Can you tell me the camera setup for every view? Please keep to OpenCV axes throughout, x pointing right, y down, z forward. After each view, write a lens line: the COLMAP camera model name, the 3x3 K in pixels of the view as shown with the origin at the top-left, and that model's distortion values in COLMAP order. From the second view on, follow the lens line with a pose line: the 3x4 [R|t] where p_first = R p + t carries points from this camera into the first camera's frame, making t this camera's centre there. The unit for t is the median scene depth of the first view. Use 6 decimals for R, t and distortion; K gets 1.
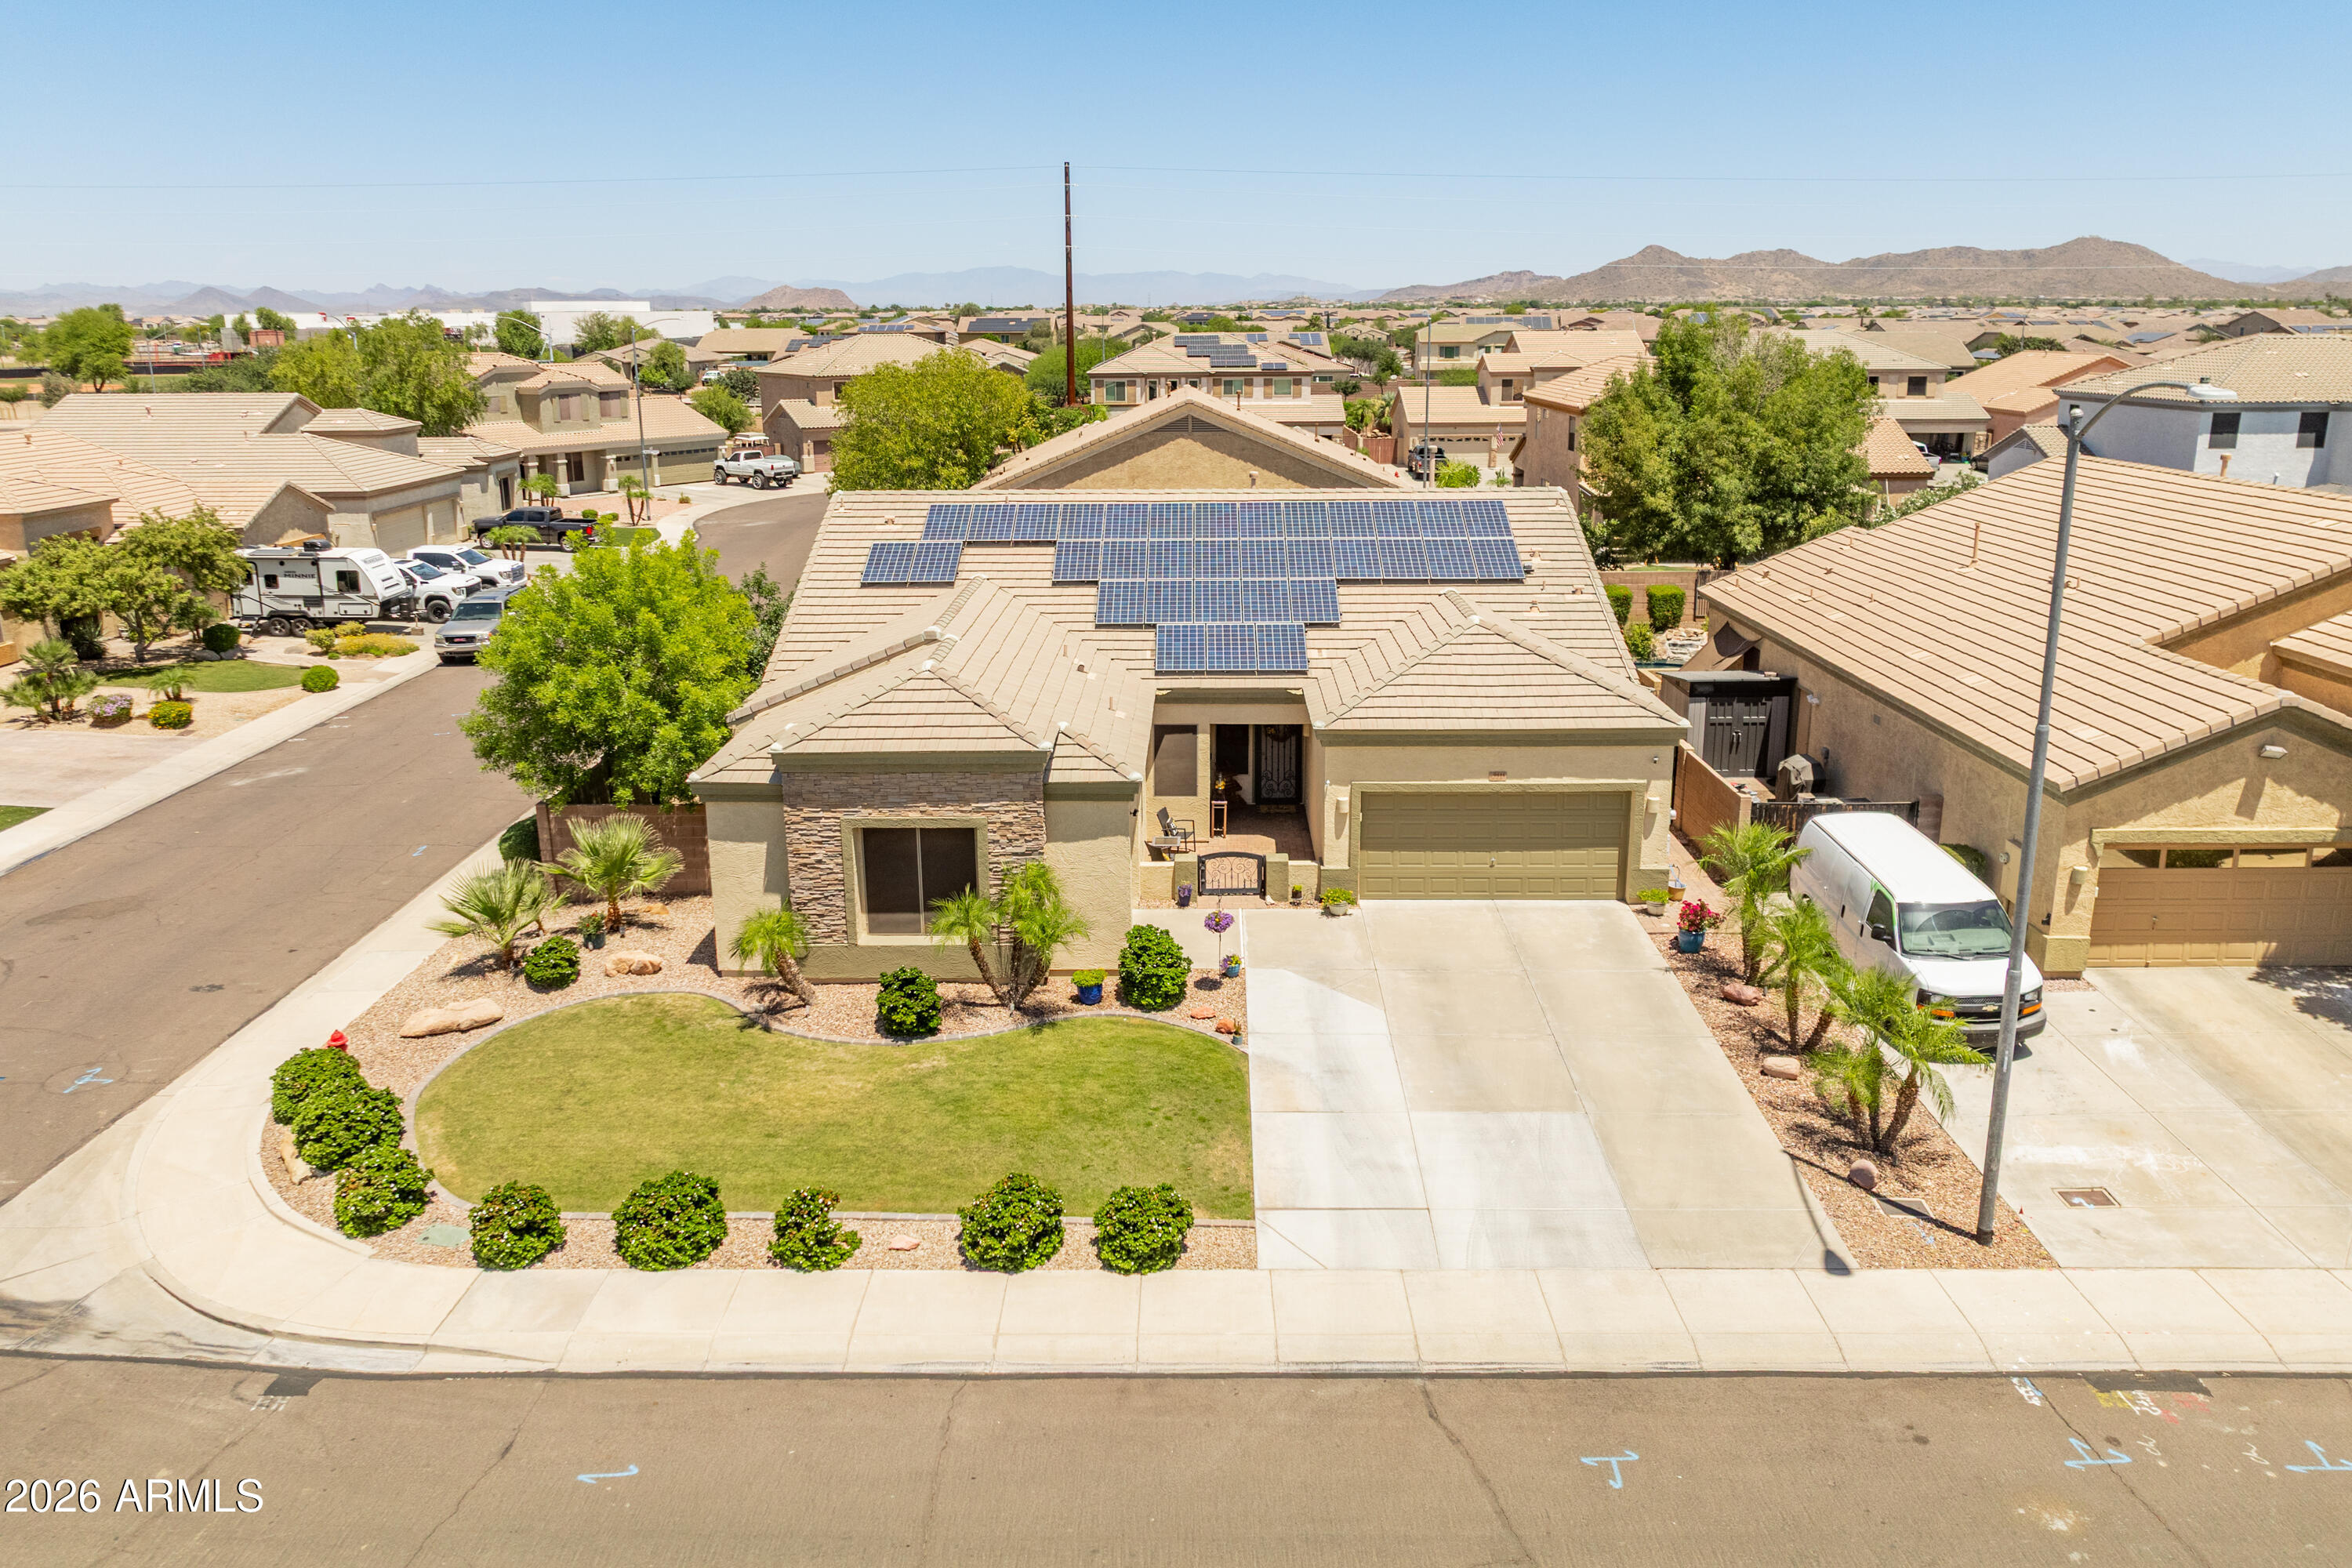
lens RADIAL K [[1647.8, 0, 1189.5], [0, 1647.8, 716.0], [0, 0, 1]] dist [-0.009072, 0.007137]
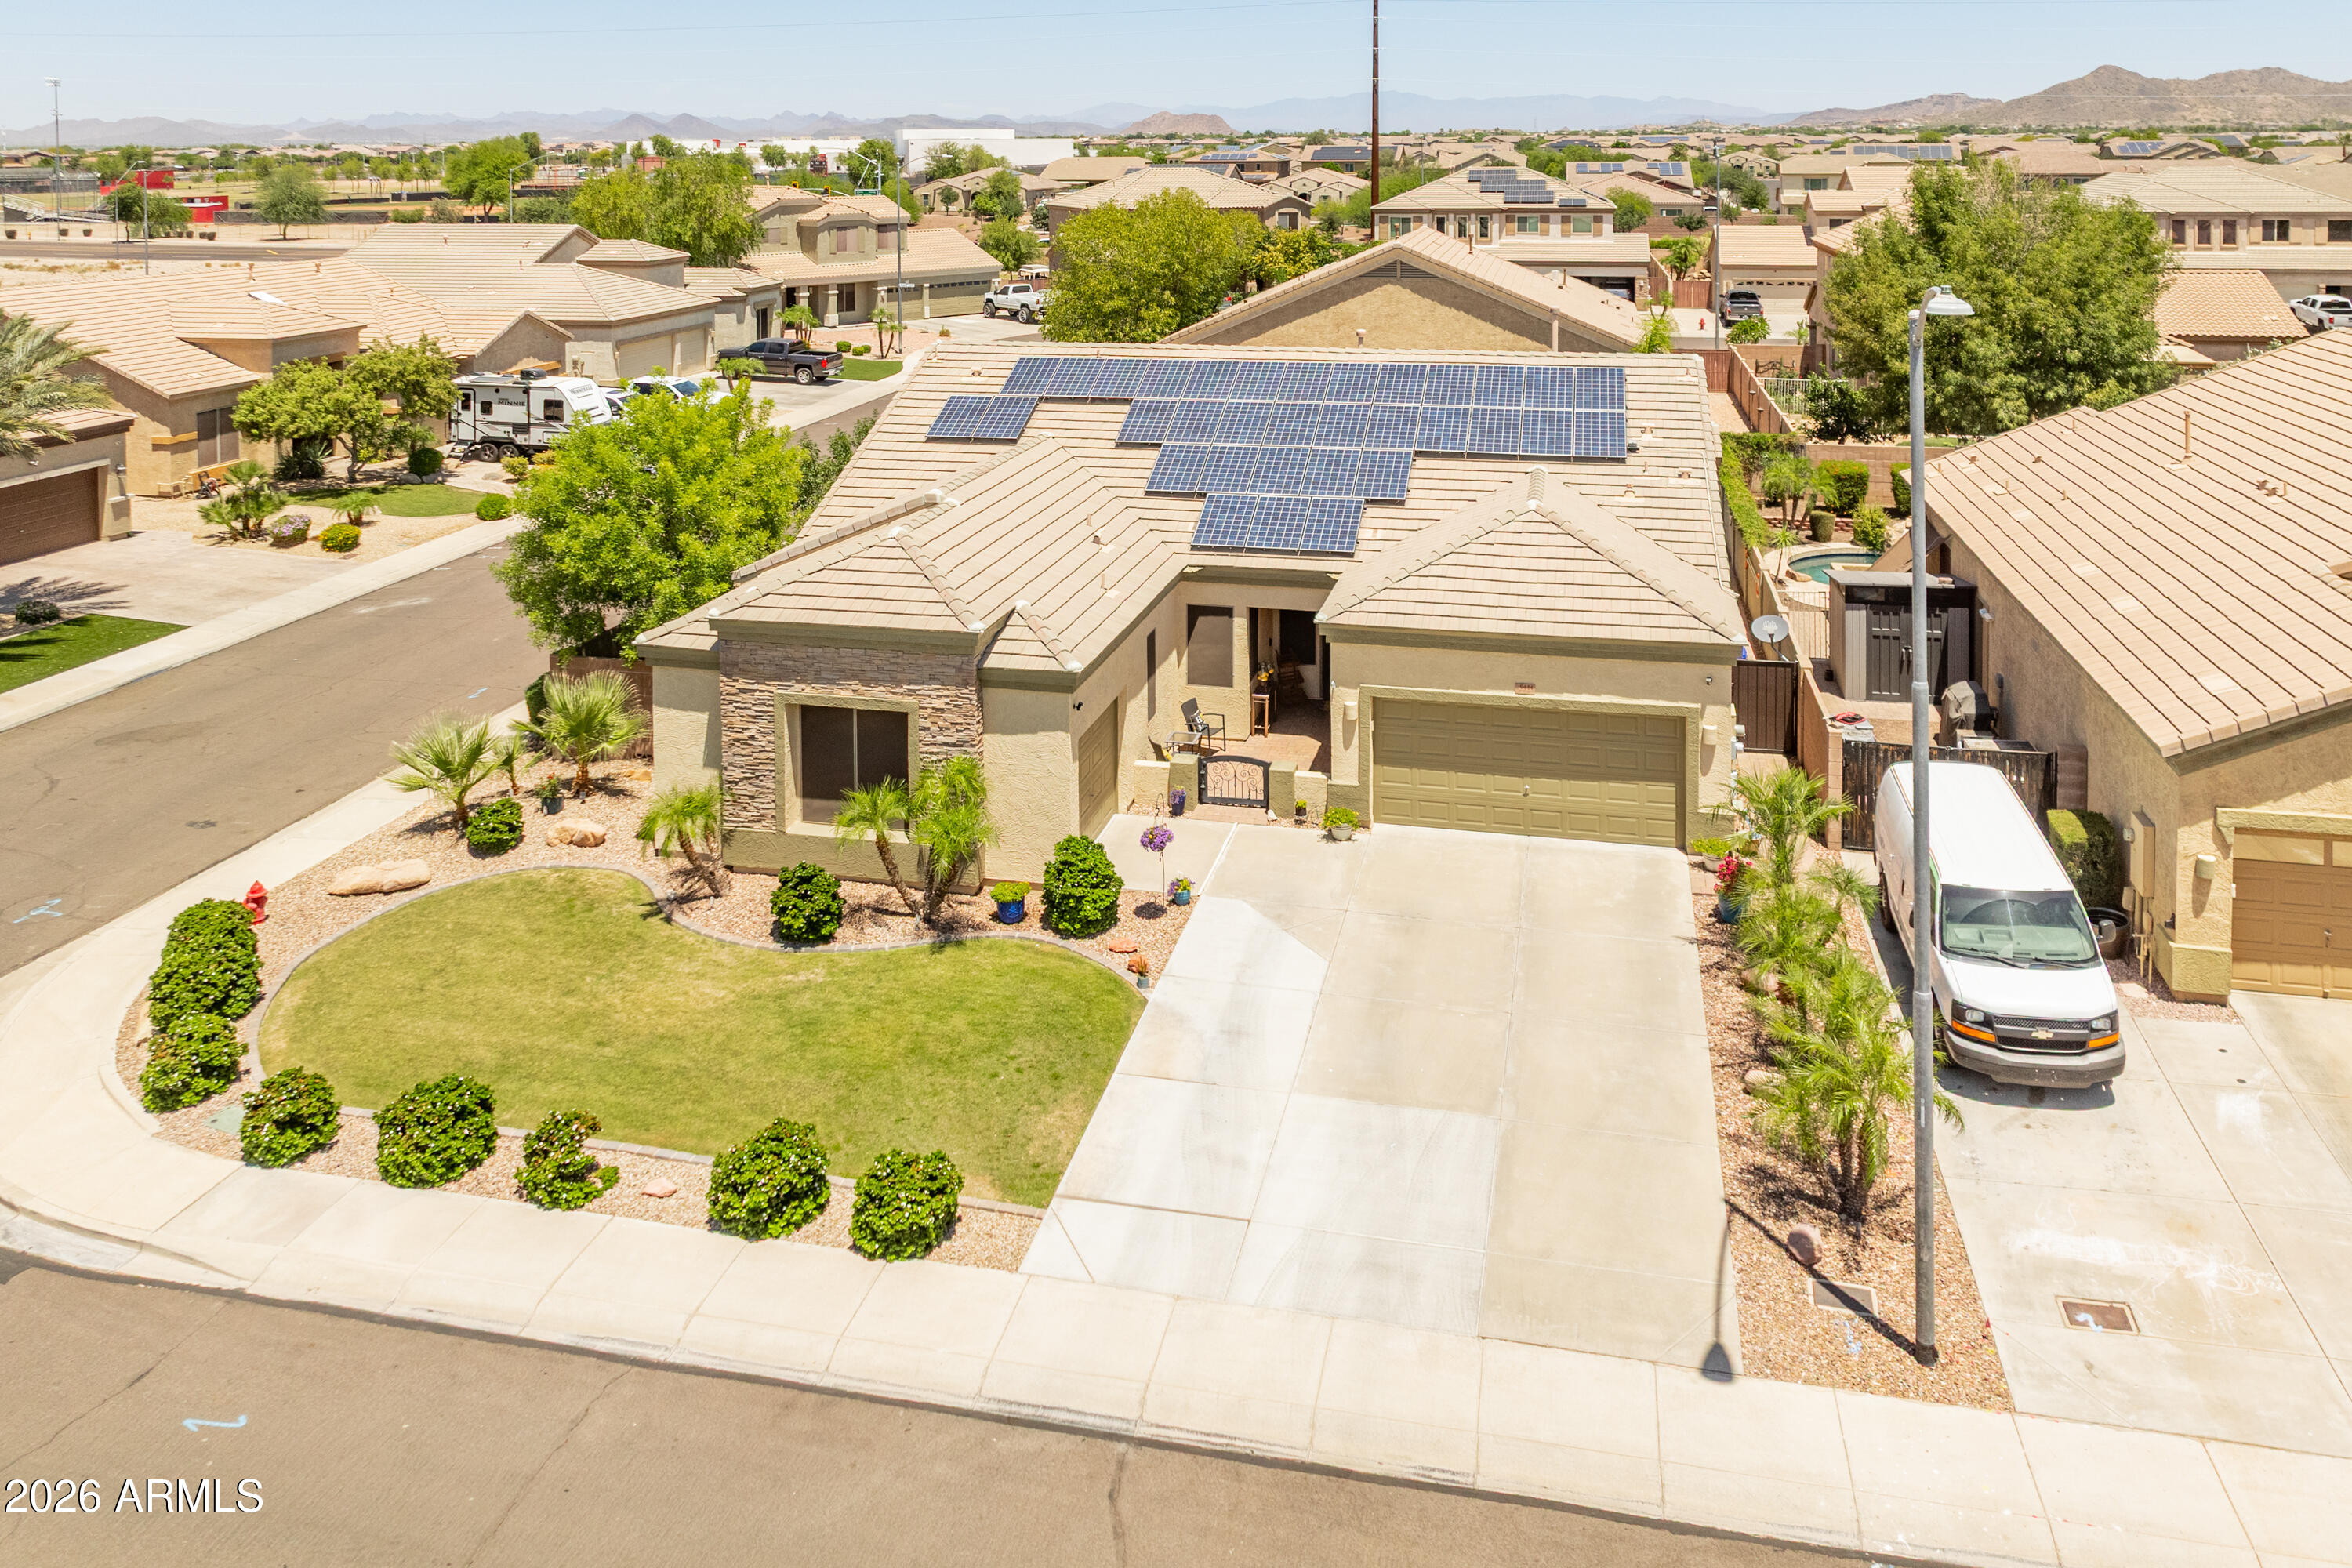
lens RADIAL K [[1756.4, 0, 1205.1], [0, 1756.4, 186.2], [0, 0, 1]] dist [-0.002634, -0.000843]
pose [[0.977751, 0.005059, -0.209709, 0.214277], [-0.049217, 0.977336, -0.205891, -0.024128], [0.203915, 0.211631, 0.955840, 0.011647]]
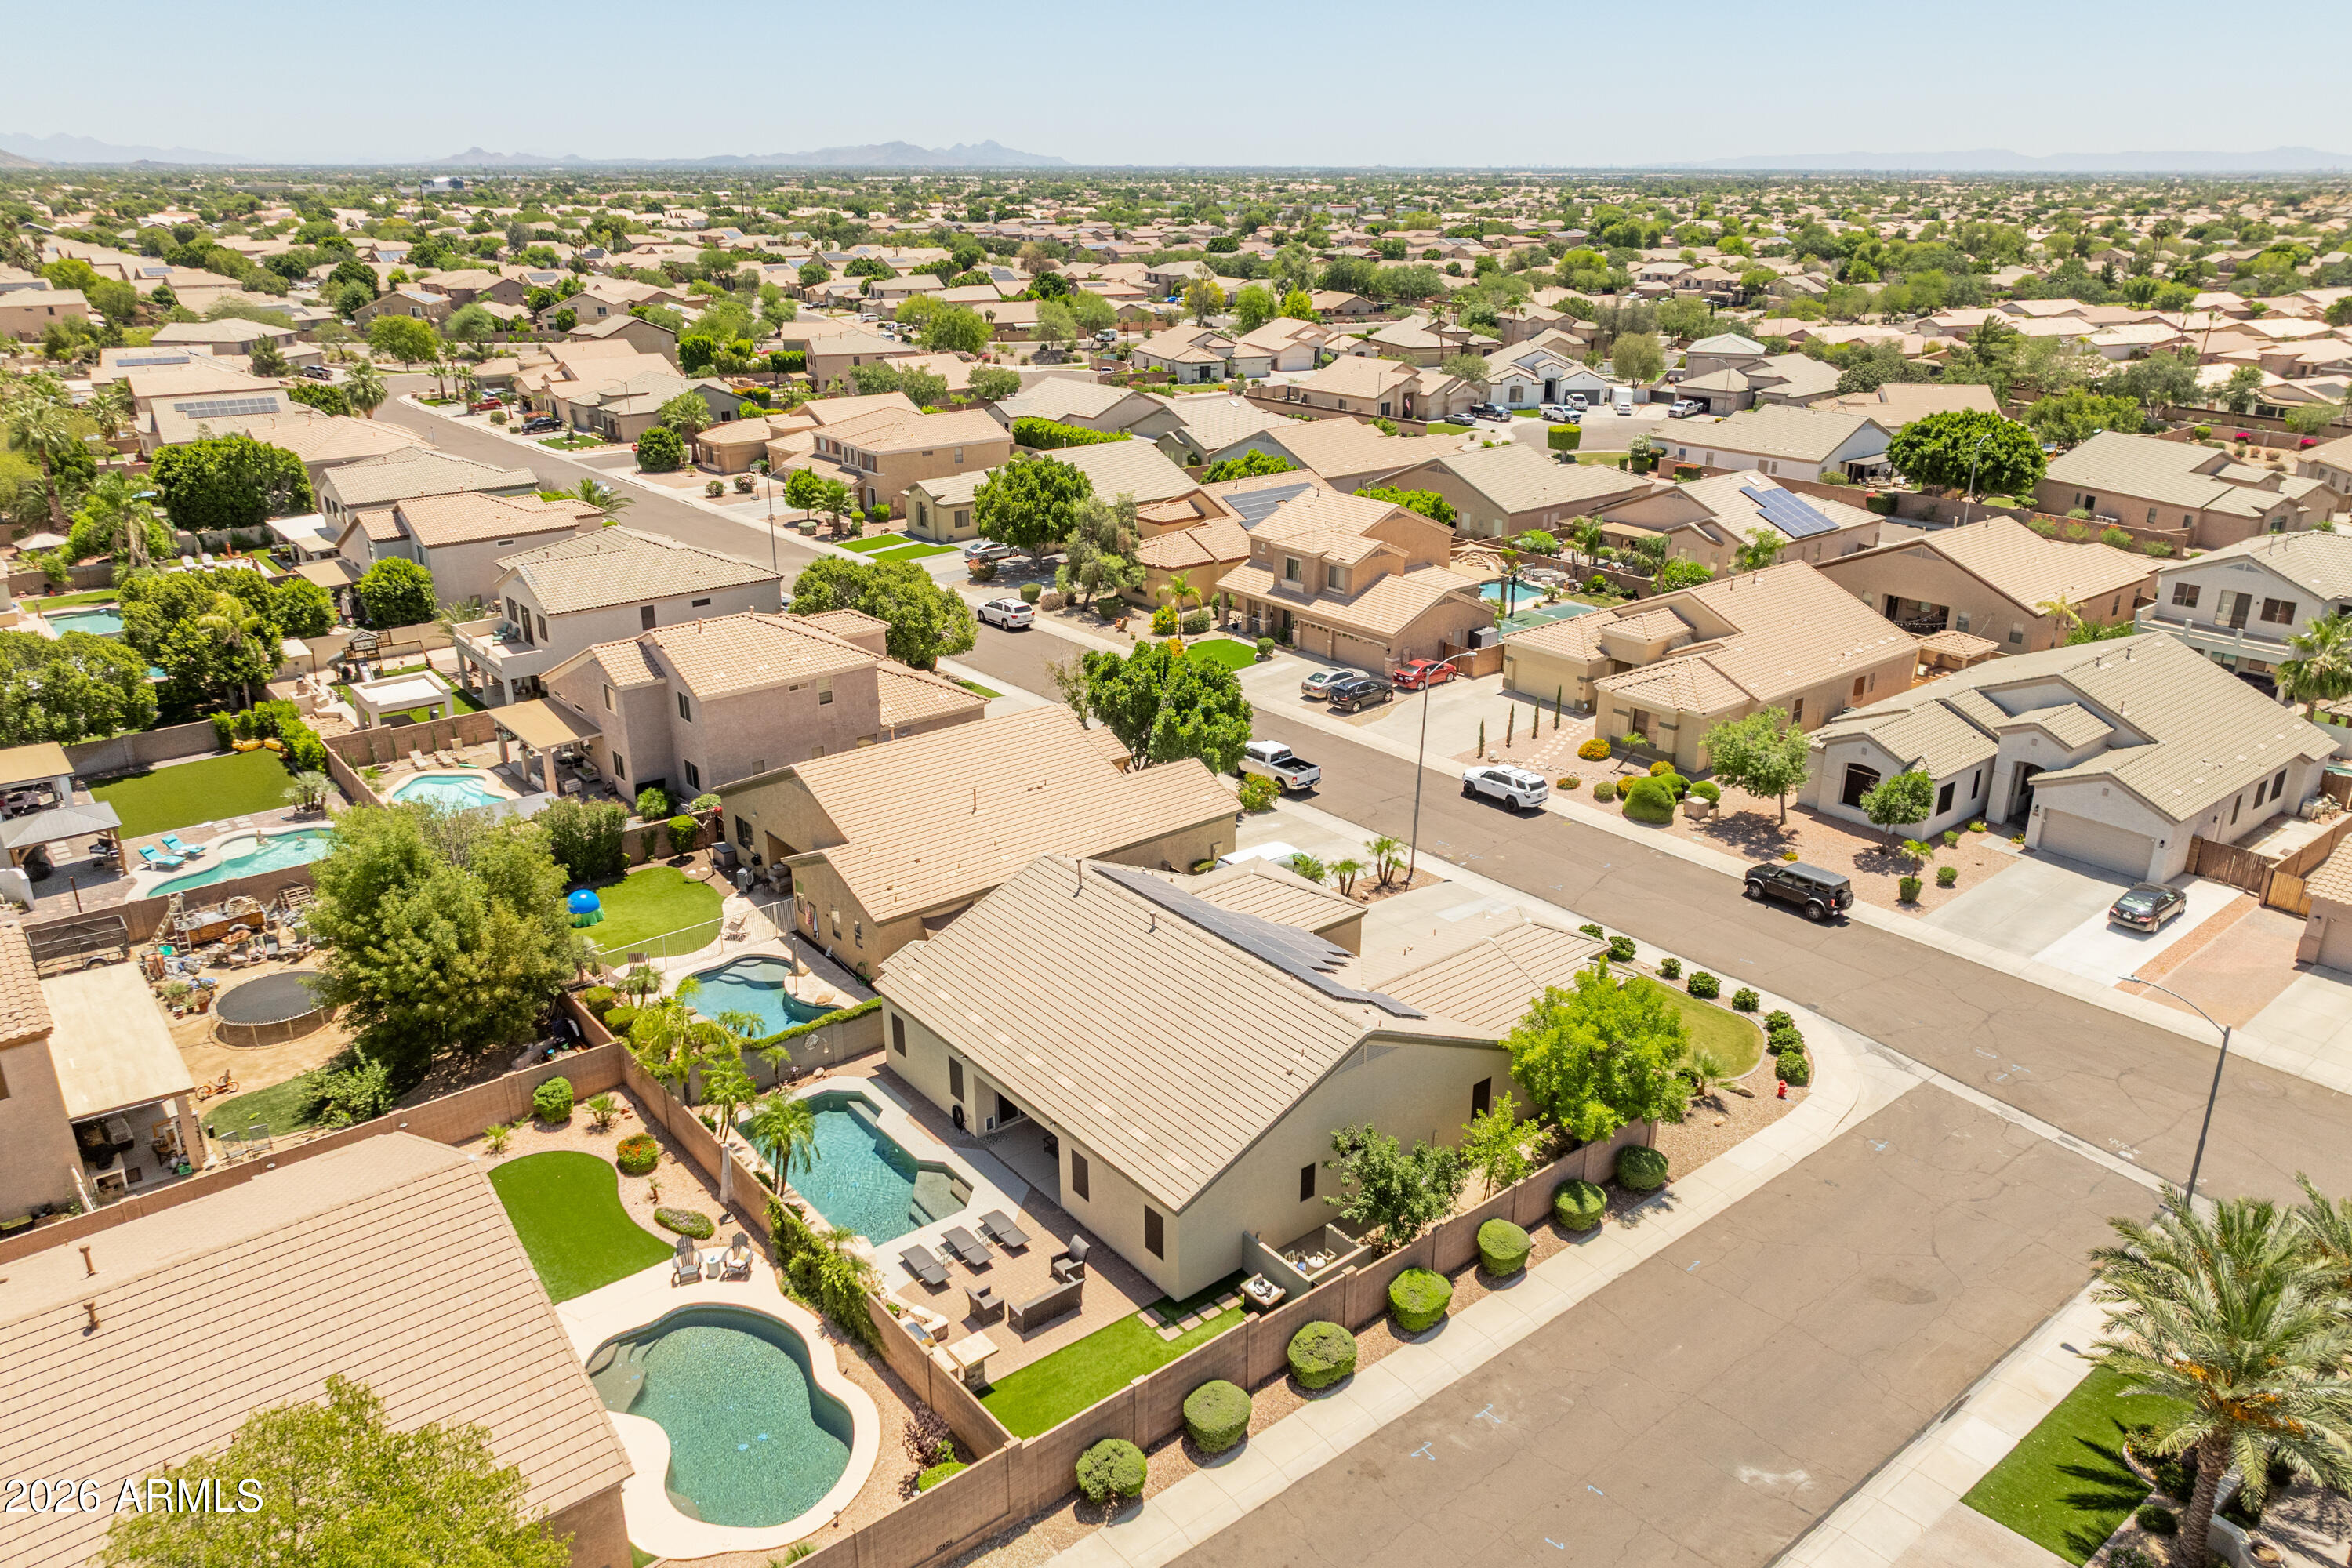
lens RADIAL K [[1647.8, 0, 1181.8], [0, 1647.8, 772.6], [0, 0, 1]] dist [-0.009072, 0.007137]
pose [[-0.634128, -0.263947, 0.726783, -1.301052], [0.184601, 0.861075, 0.473785, -1.225131], [-0.750869, 0.434605, -0.497307, 2.174154]]
